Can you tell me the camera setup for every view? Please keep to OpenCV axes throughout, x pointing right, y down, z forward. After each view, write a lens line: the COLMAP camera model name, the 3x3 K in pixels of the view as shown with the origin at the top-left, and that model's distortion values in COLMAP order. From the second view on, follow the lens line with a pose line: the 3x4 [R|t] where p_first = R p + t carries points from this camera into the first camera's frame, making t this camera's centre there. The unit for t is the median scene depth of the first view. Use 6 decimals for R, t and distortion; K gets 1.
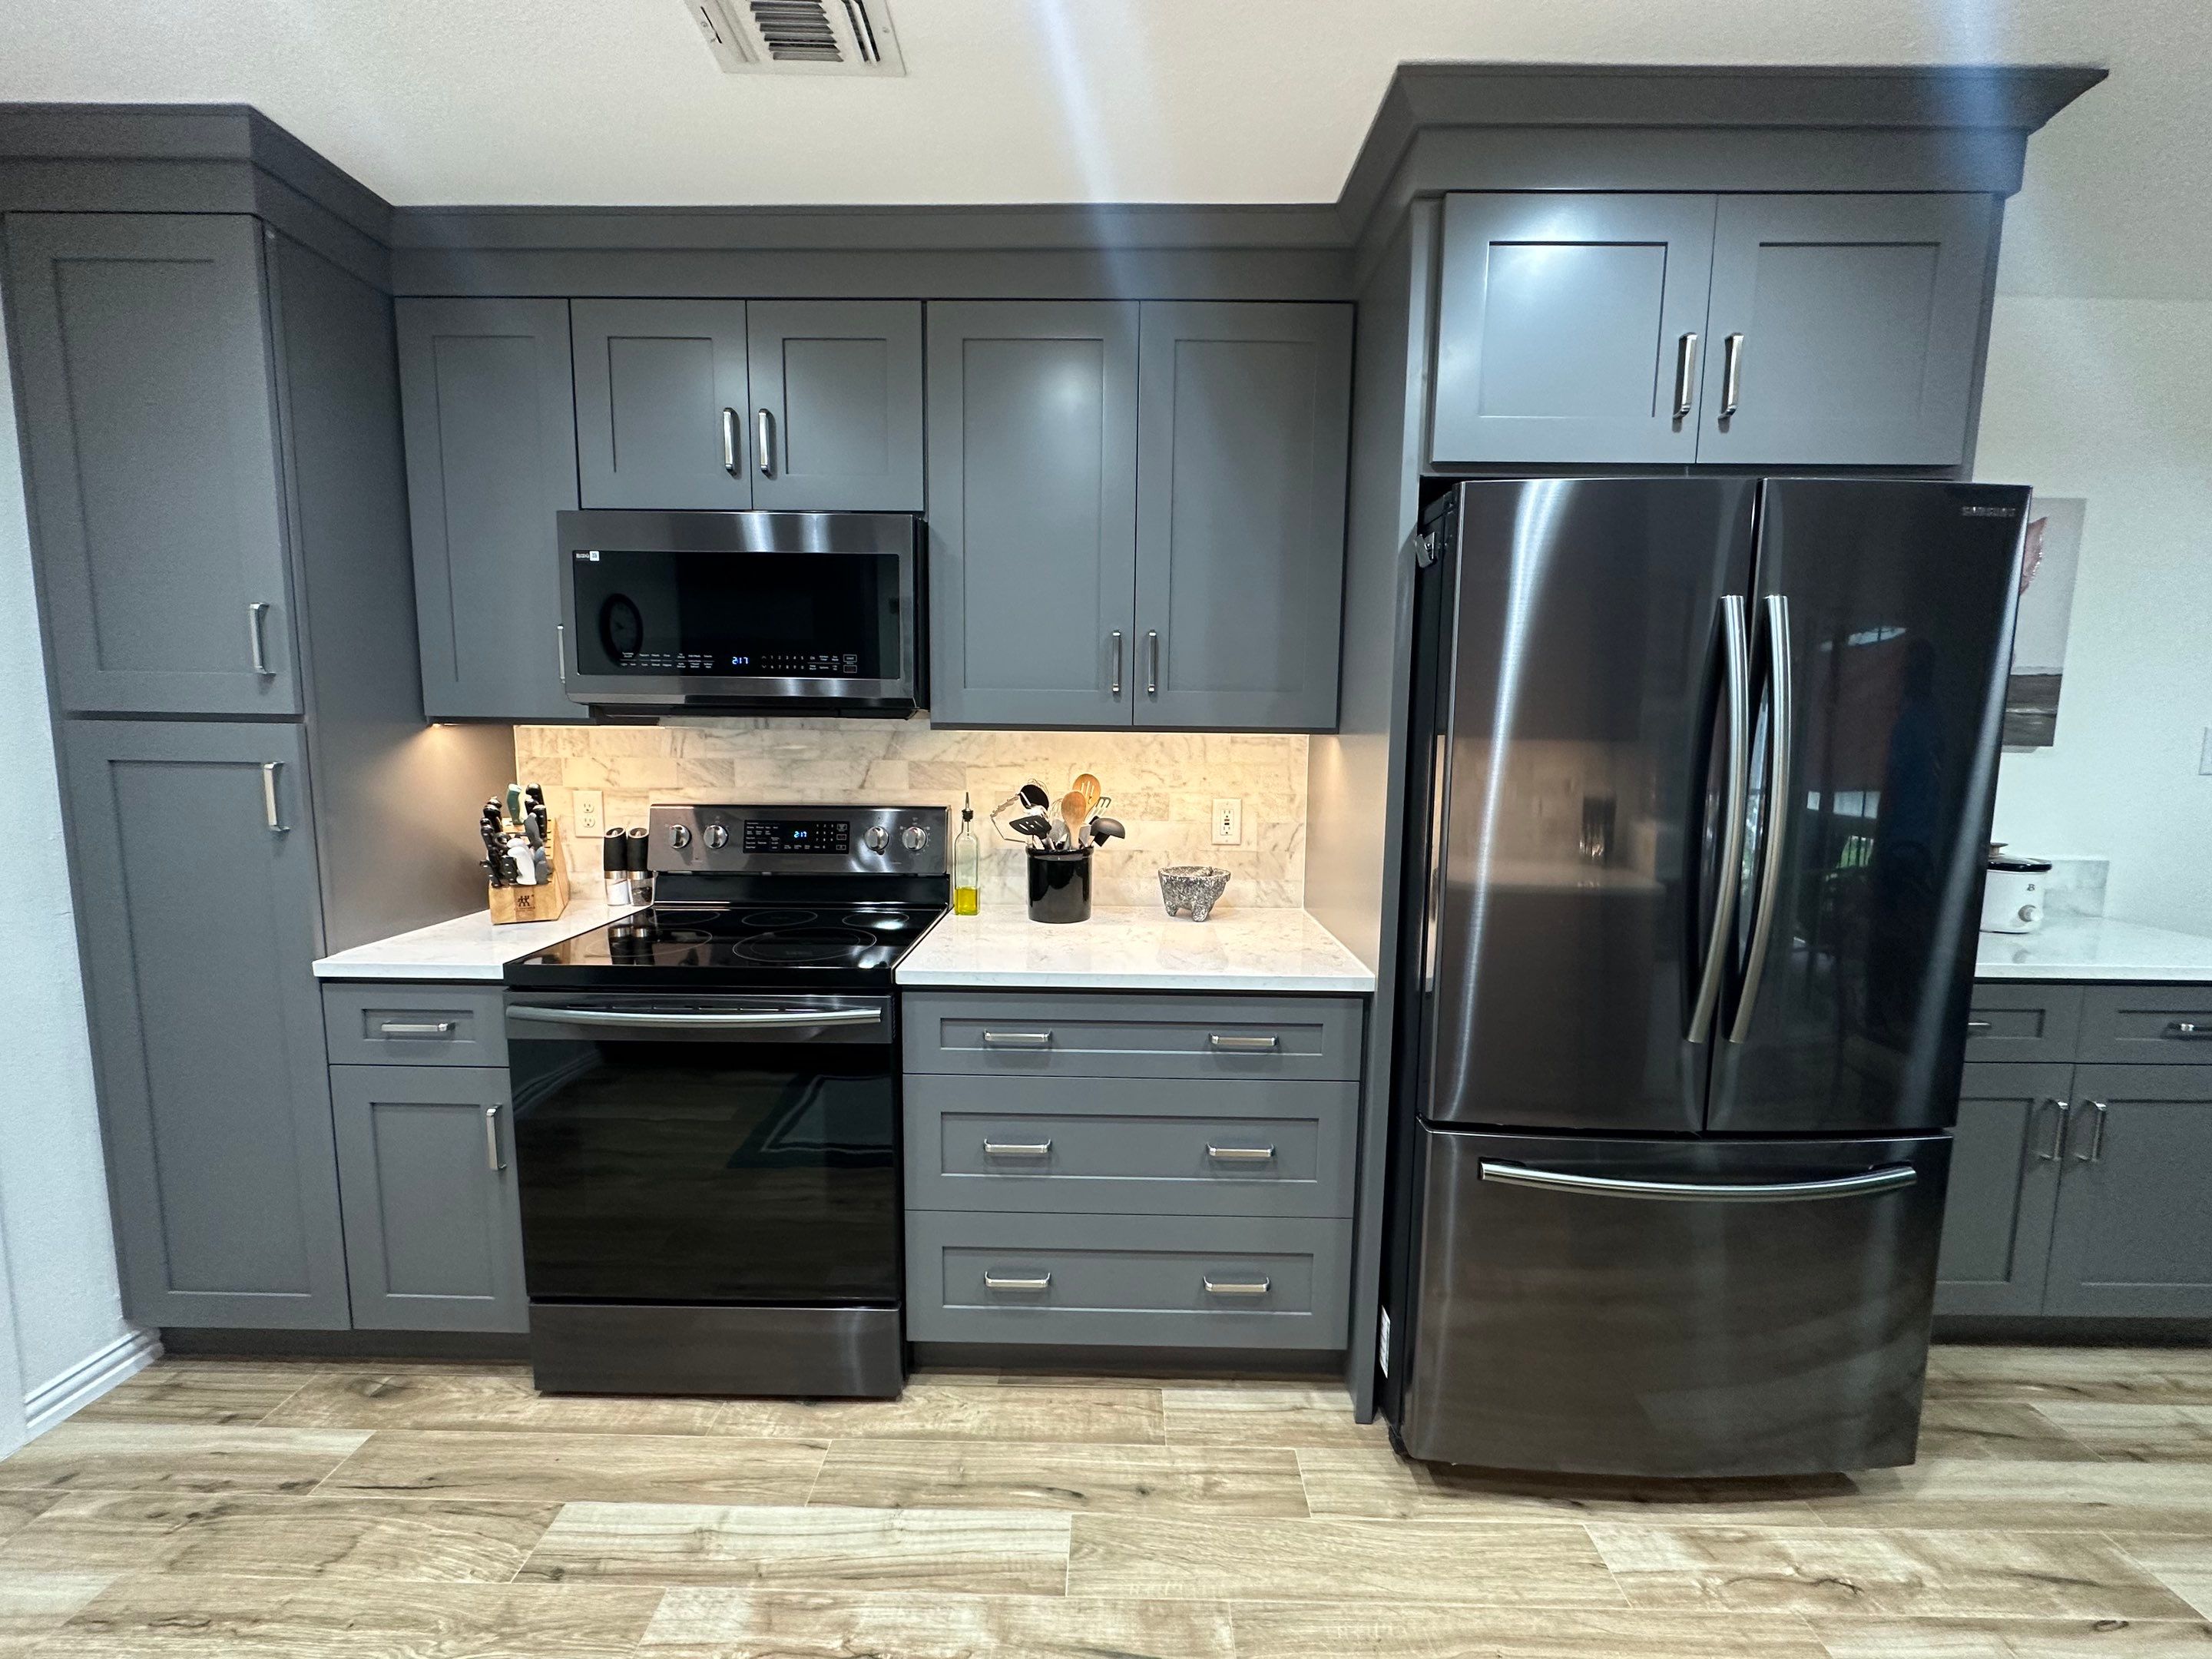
lens RADIAL K [[879.8, 0, 1104.7], [0, 879.8, 826.3], [0, 0, 1]] dist [-0.003139, 0.000724]
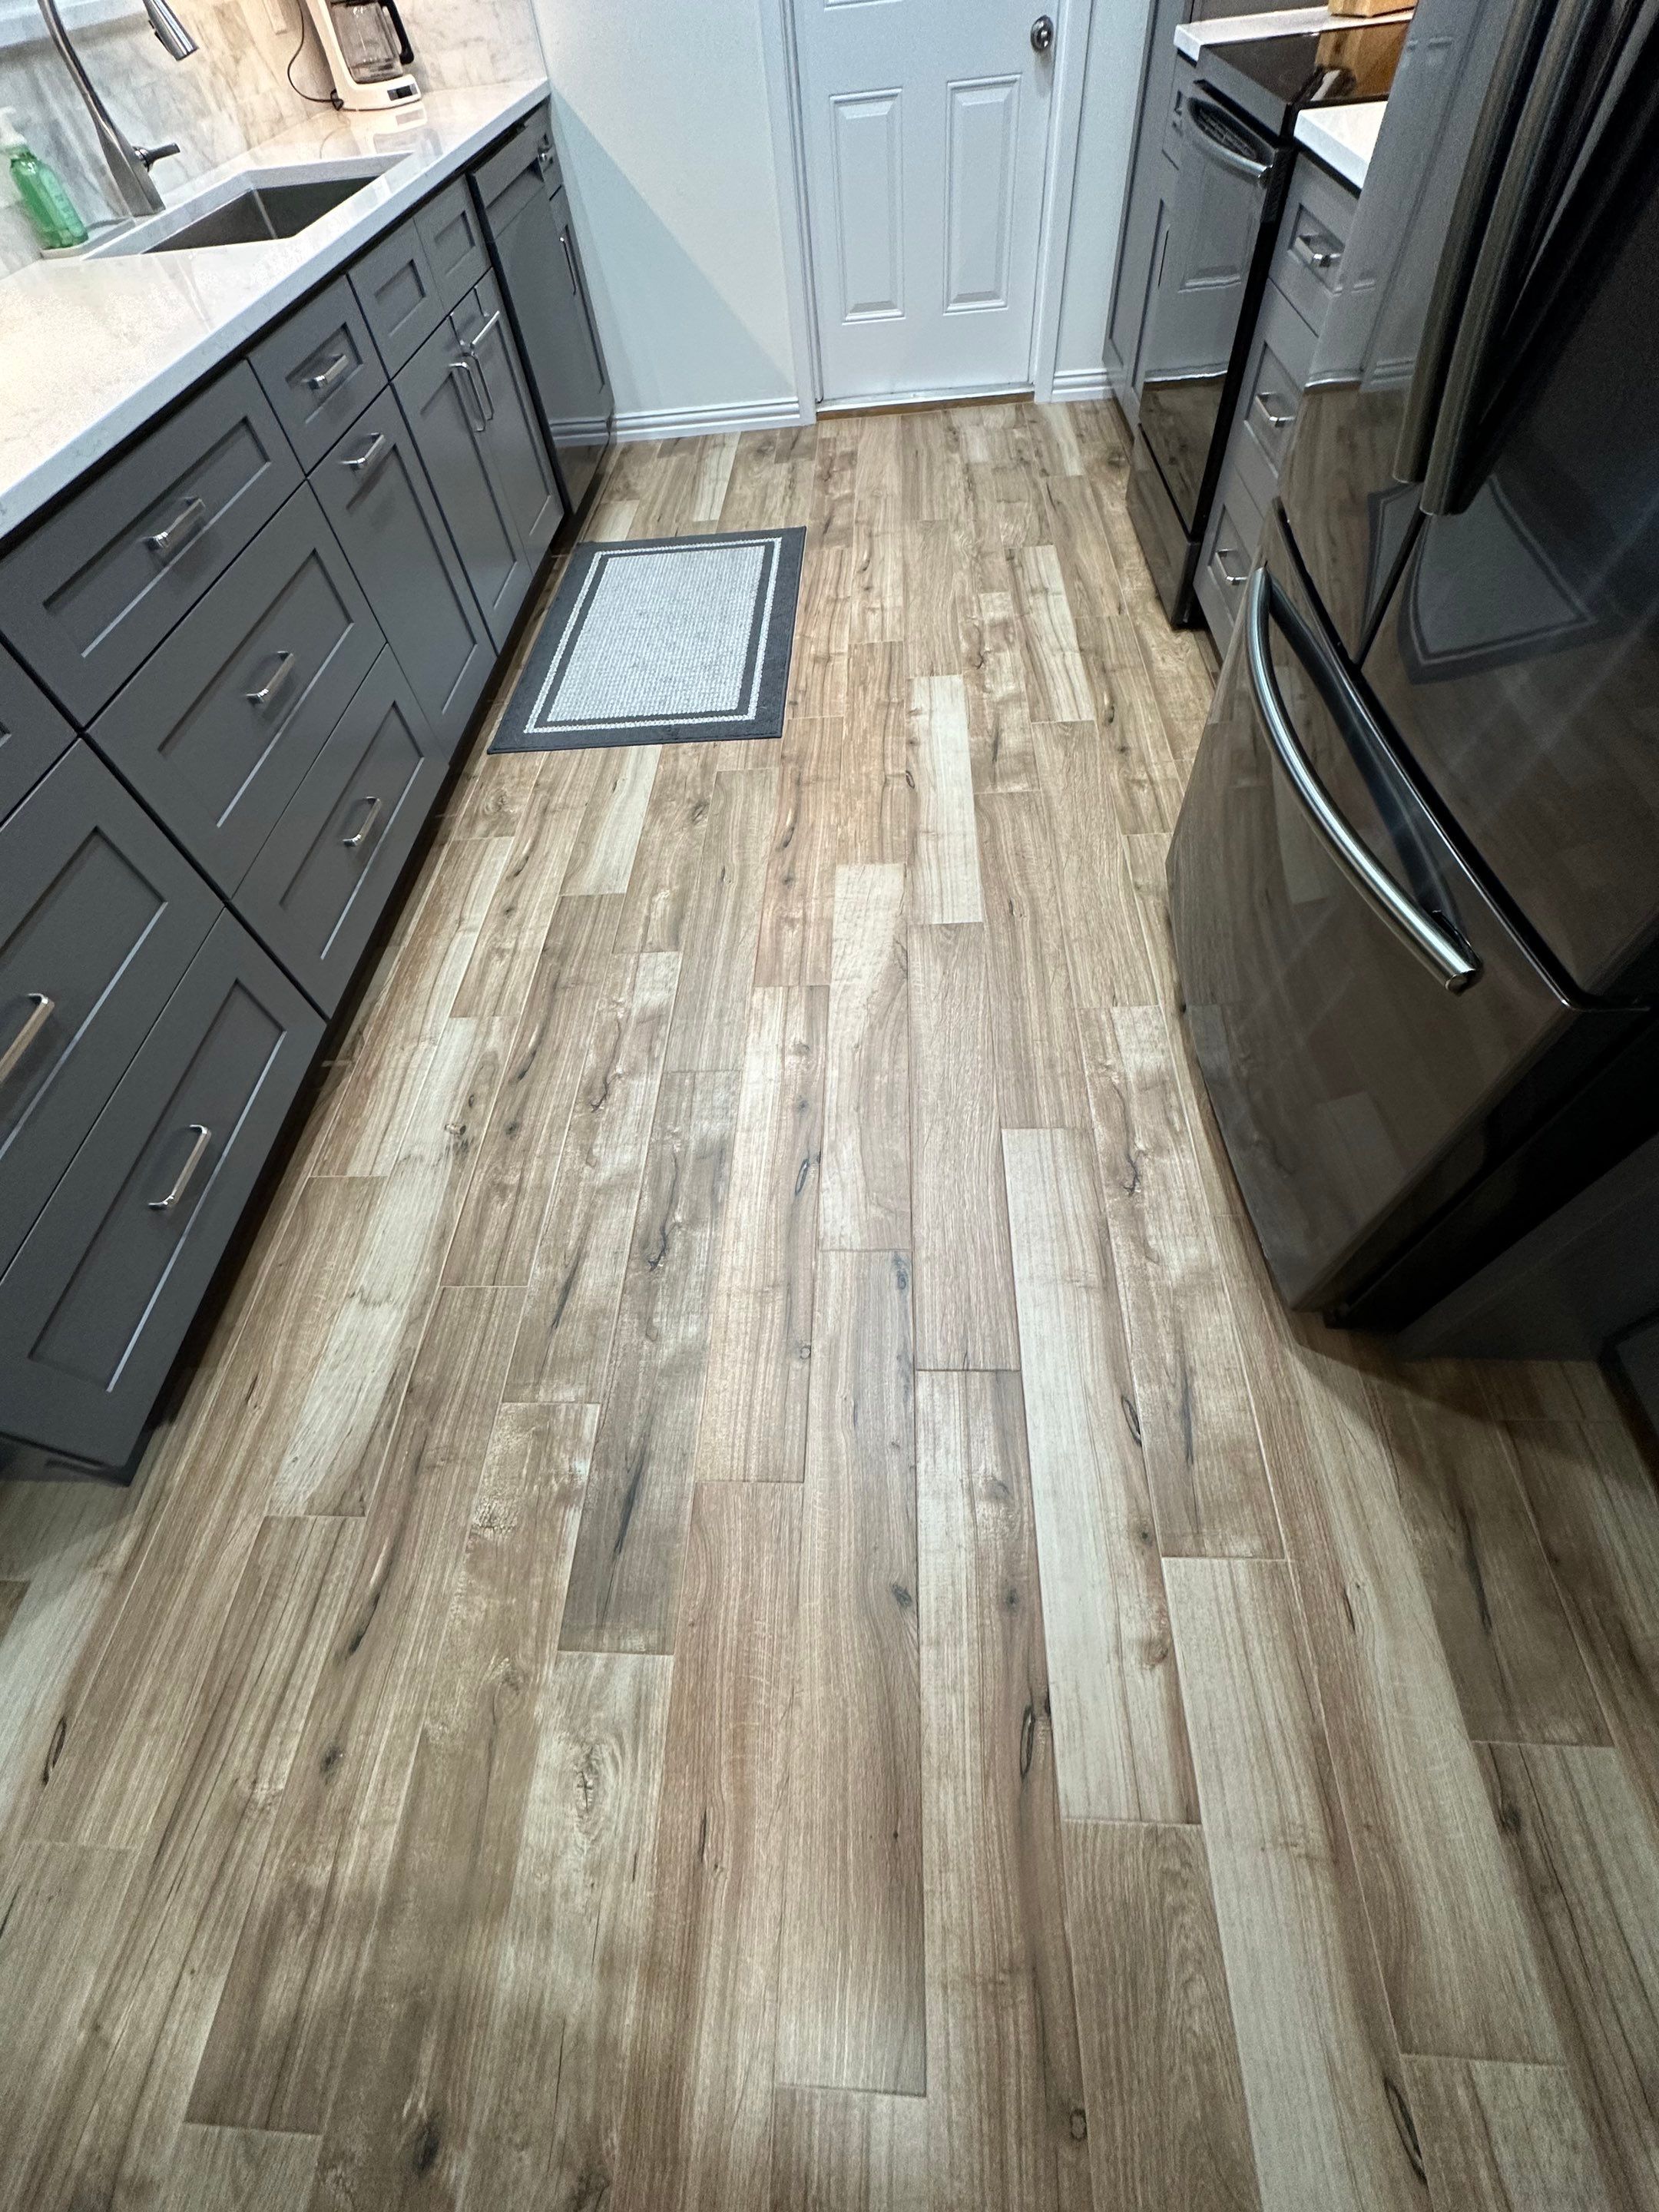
lens RADIAL K [[879.8, 0, 832.0], [0, 879.8, 1105.1], [0, 0, 1]] dist [-0.003139, 0.000724]
pose [[-0.021795, 0.819288, -0.572967, 1.112028], [-0.029461, 0.572328, 0.819495, 0.024112], [0.999328, 0.034741, 0.011663, 0.543787]]
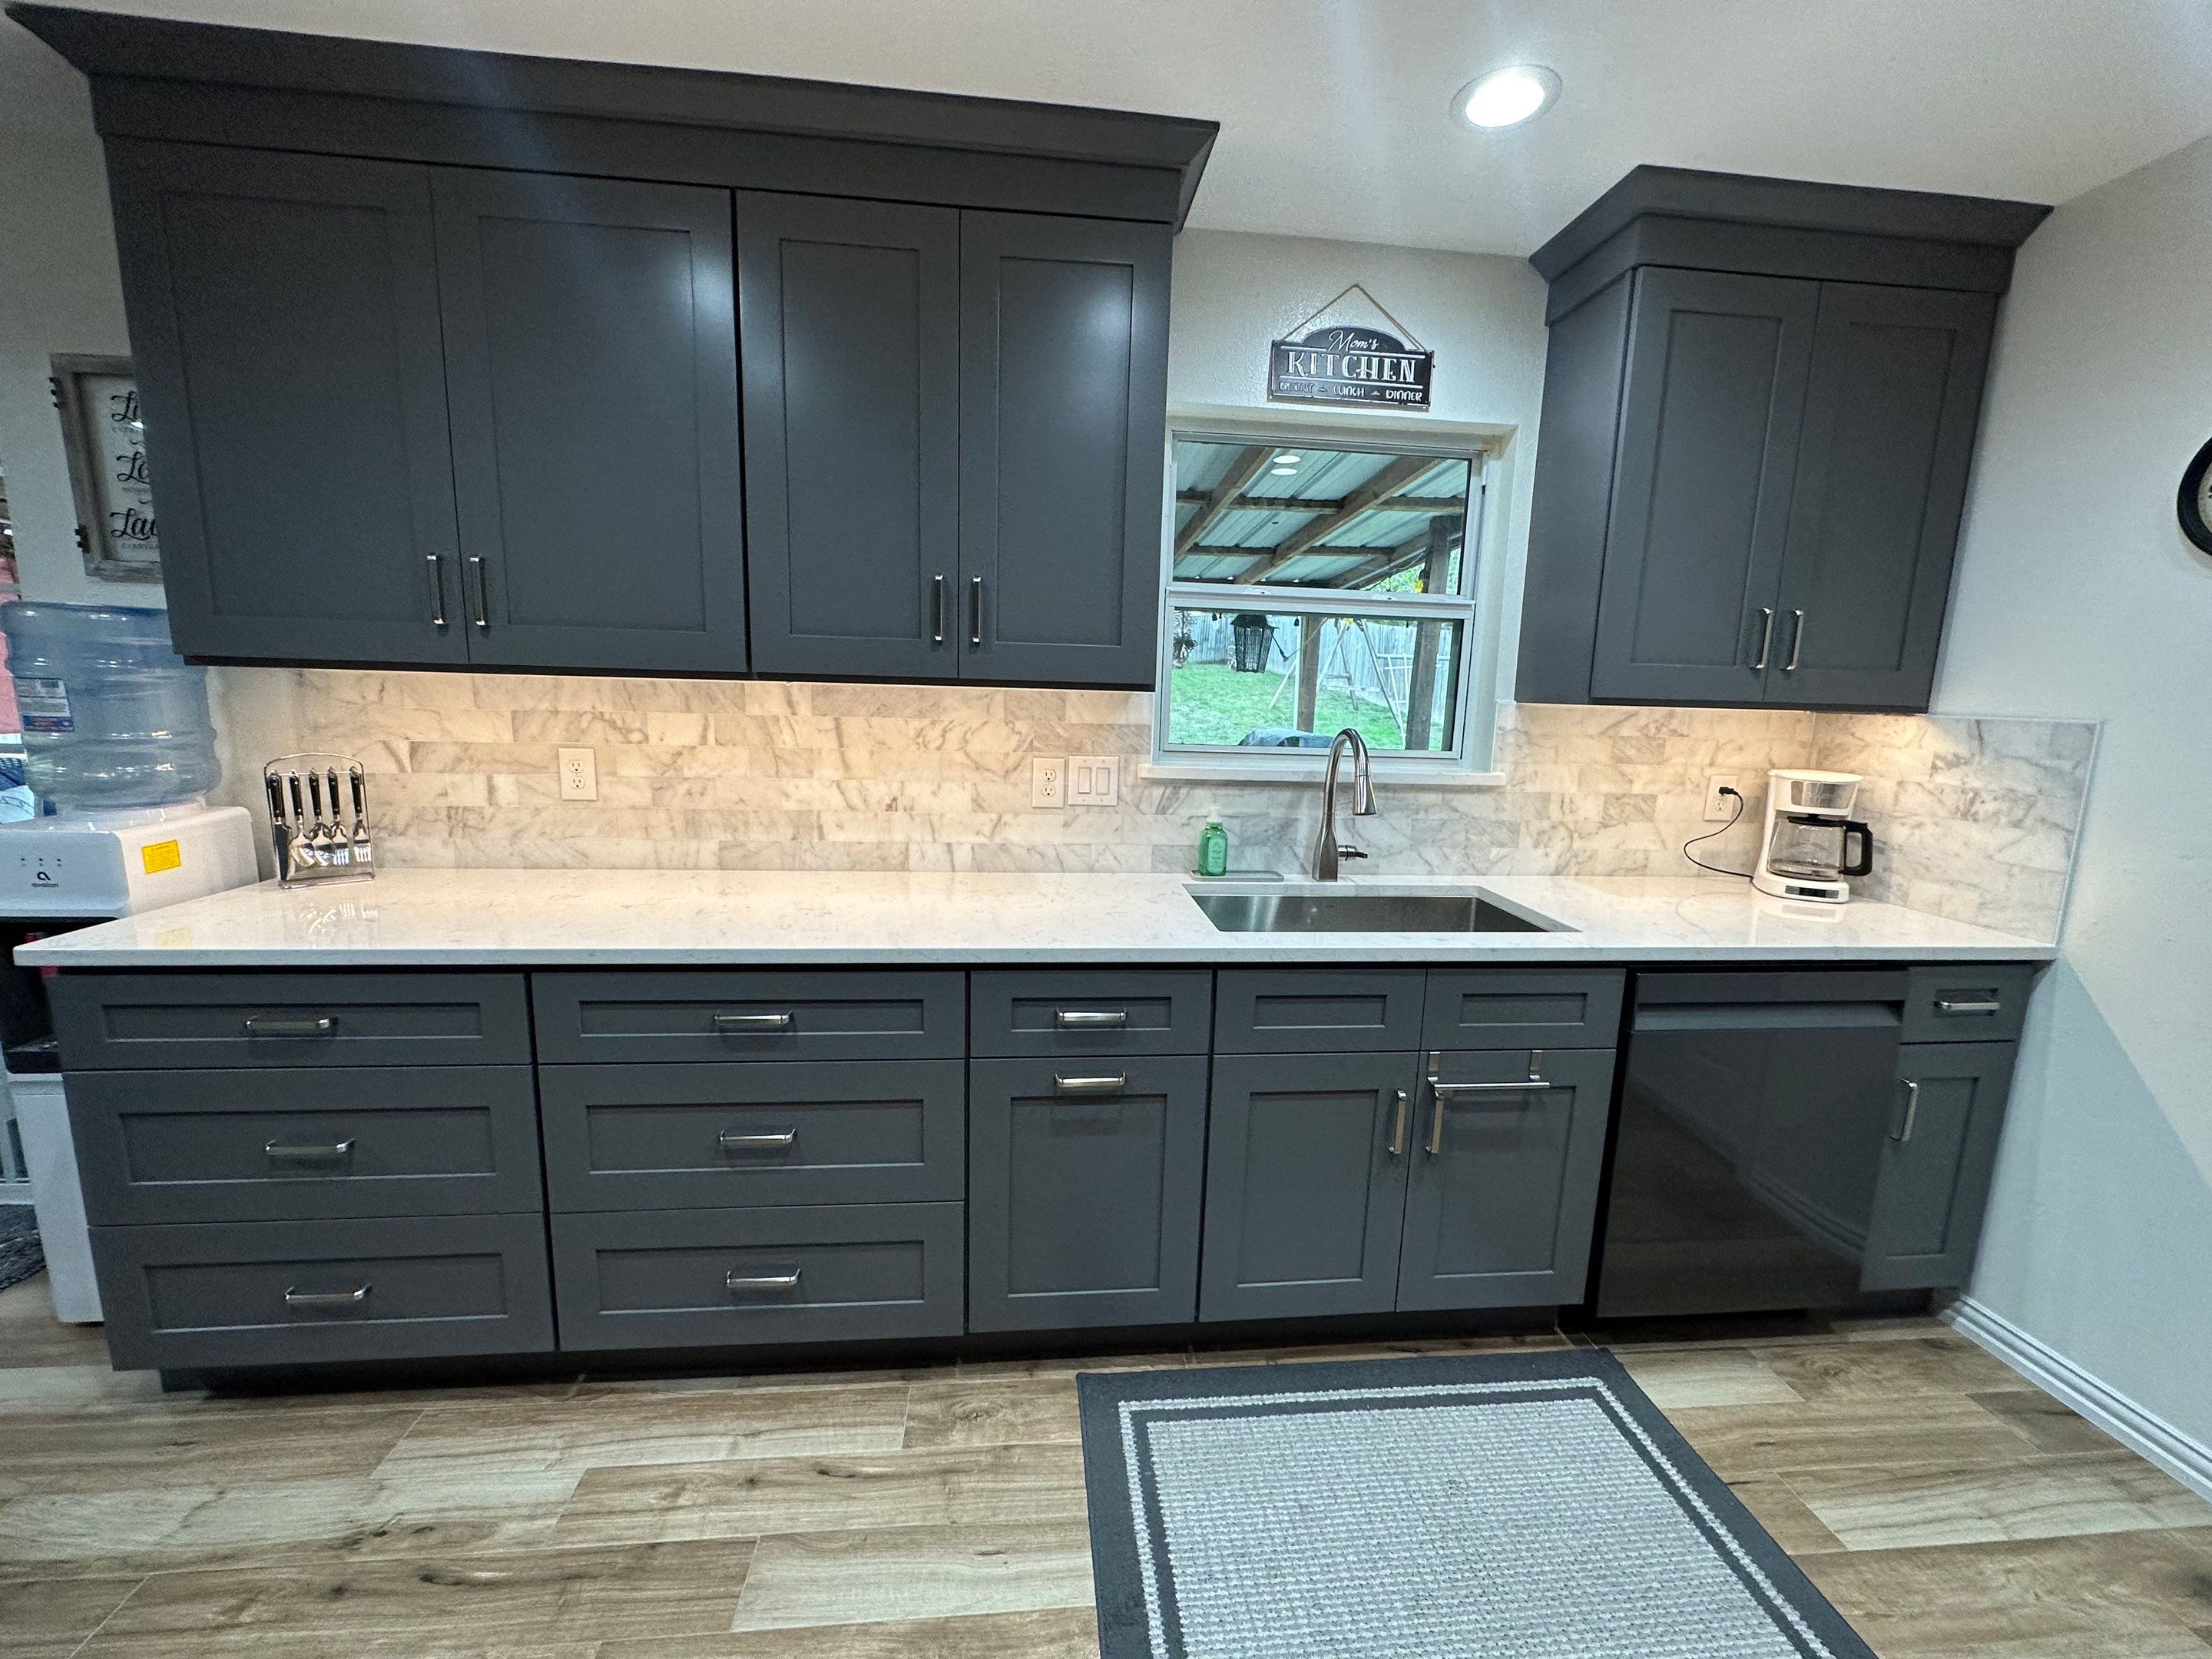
lens RADIAL K [[879.8, 0, 1108.4], [0, 879.8, 826.8], [0, 0, 1]] dist [-0.003139, 0.000724]
pose [[-0.992883, -0.020655, -0.117286, 0.052929], [-0.051179, 0.963270, 0.263612, -0.092389], [0.107533, 0.267739, -0.957472, 0.855388]]
